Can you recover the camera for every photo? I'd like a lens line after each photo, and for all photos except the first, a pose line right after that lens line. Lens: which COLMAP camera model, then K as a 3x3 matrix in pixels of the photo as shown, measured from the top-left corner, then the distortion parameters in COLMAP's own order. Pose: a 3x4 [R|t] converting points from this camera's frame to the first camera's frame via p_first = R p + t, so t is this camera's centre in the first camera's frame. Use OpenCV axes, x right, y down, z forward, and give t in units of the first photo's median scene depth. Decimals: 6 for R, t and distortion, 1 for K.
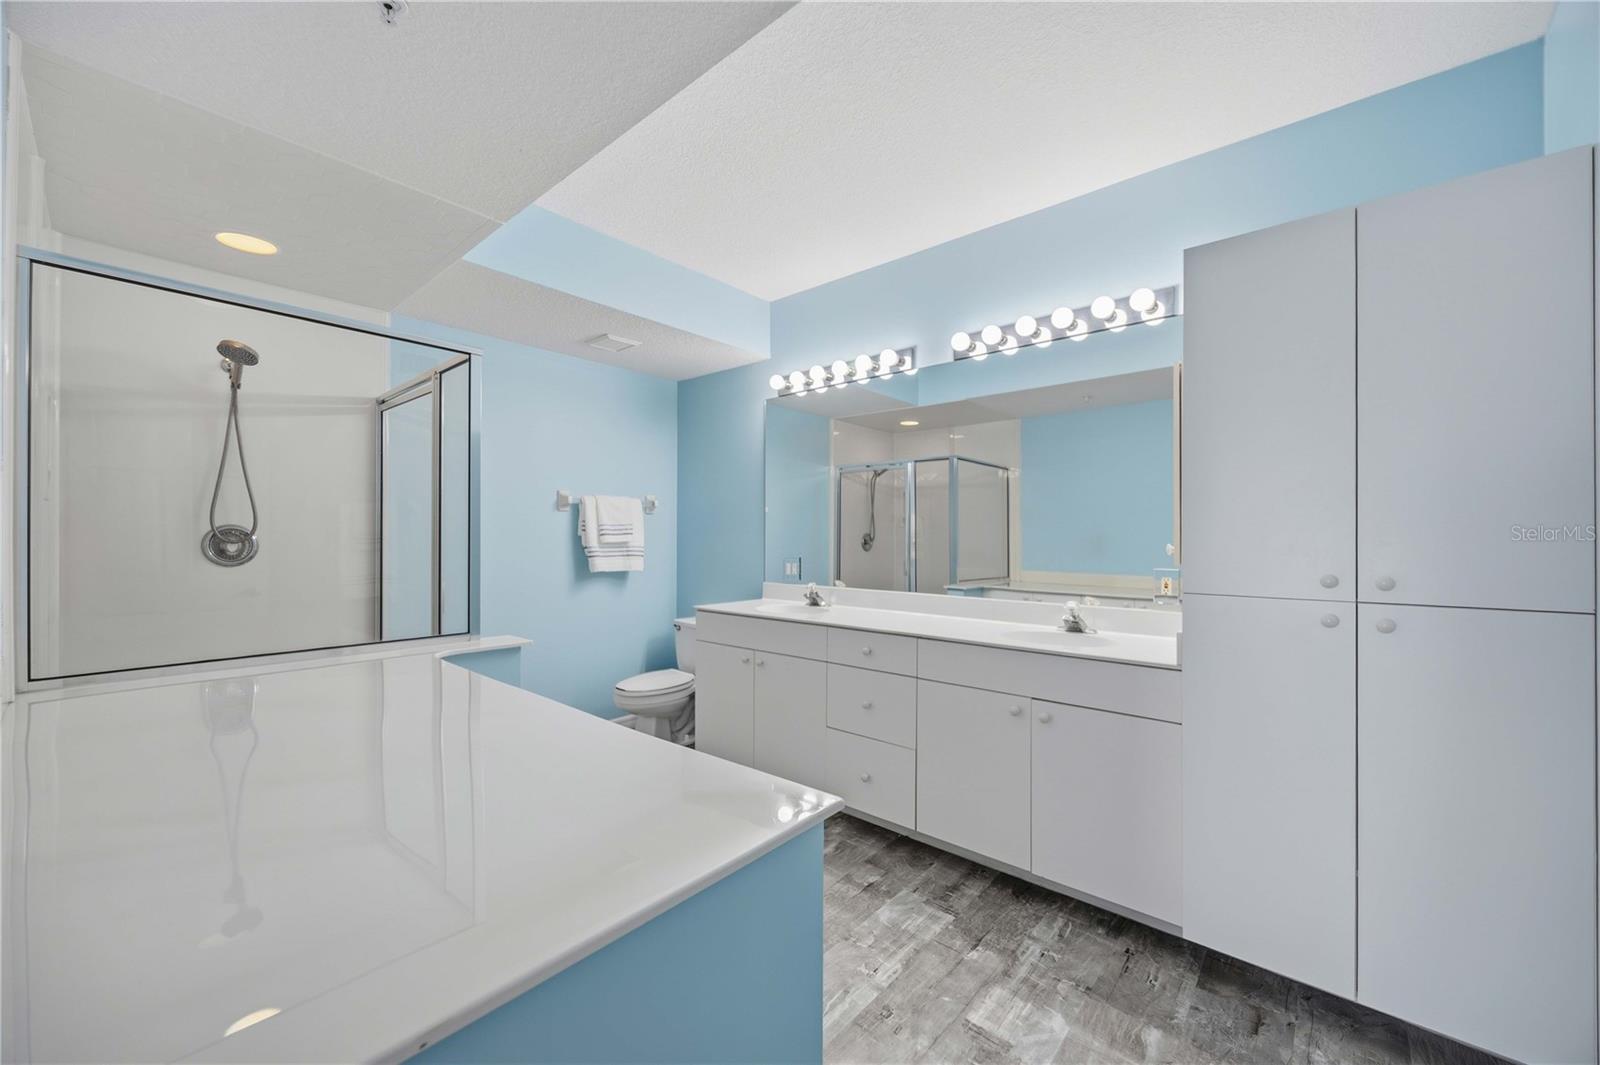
lens RADIAL K [[612.3, 0, 802.0], [0, 612.3, 536.8], [0, 0, 1]] dist [-0.018592, -0.000152]
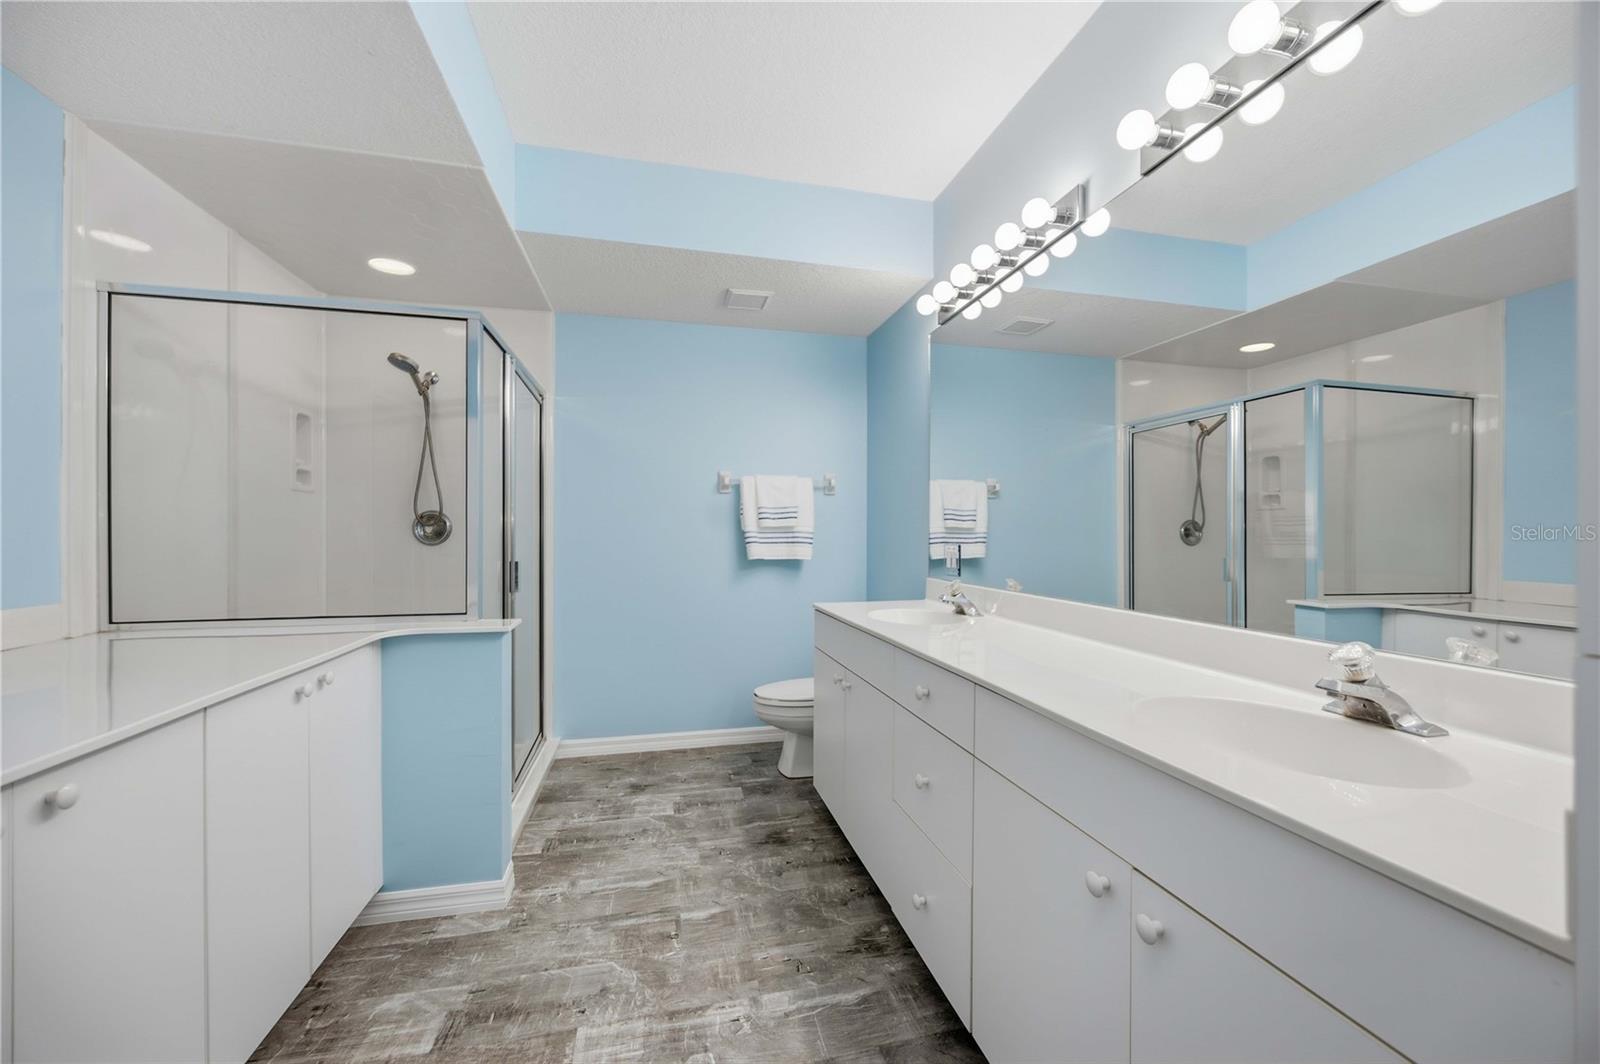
lens RADIAL K [[613.8, 0, 805.3], [0, 613.8, 533.8], [0, 0, 1]] dist [-0.000564, -0.000509]
pose [[0.815388, 0.000592, -0.578914, 0.249853], [-0.001499, 0.999998, -0.001090, 0.019947], [0.578913, 0.001757, 0.815388, 0.298350]]
